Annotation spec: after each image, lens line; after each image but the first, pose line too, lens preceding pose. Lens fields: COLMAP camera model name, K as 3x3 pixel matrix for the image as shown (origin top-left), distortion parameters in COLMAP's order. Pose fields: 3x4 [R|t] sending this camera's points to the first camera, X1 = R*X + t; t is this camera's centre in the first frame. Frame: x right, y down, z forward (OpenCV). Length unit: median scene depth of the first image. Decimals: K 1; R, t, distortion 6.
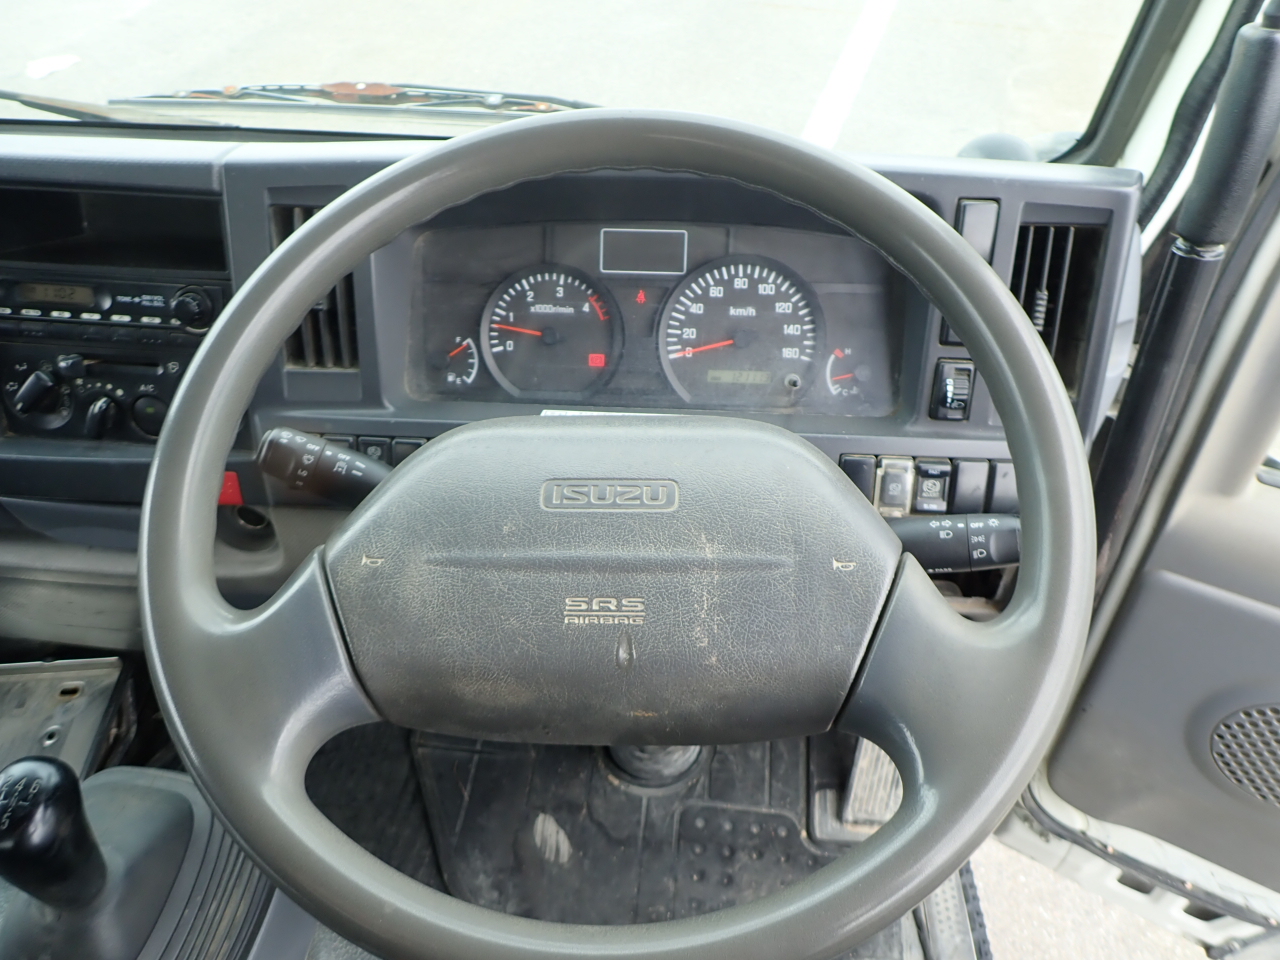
lens RADIAL K [[931.2, 0, 639.3], [0, 931.2, 490.2], [0, 0, 1]] dist [0.004708, -0.010910]
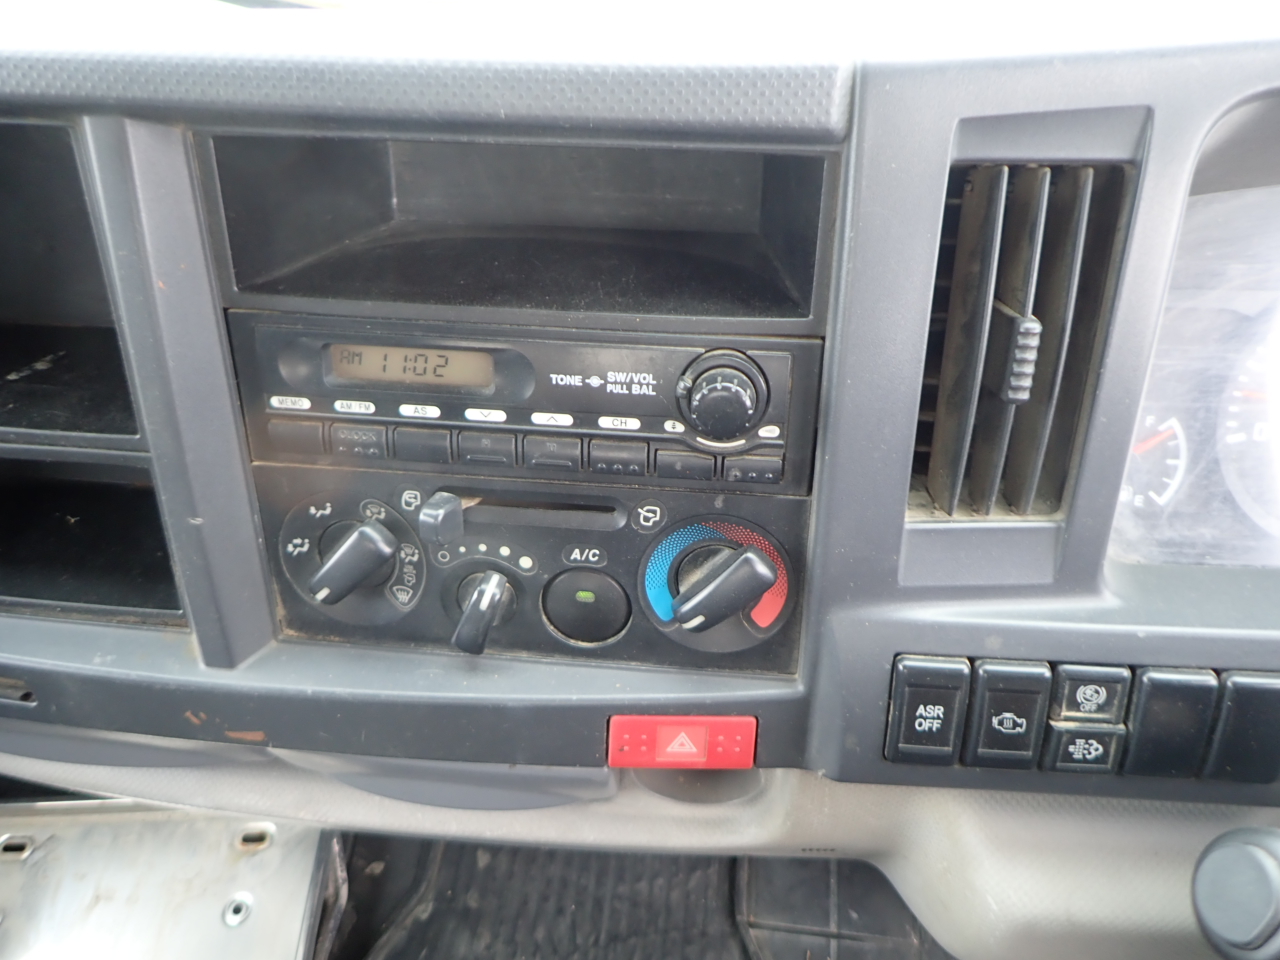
lens RADIAL K [[937.9, 0, 642.1], [0, 937.9, 493.6], [0, 0, 1]] dist [0.023176, -0.028207]
pose [[0.998931, -0.009852, -0.045168, -0.477293], [0.013040, 0.997402, 0.070853, -0.174941], [0.044352, -0.071366, 0.996464, 0.522914]]
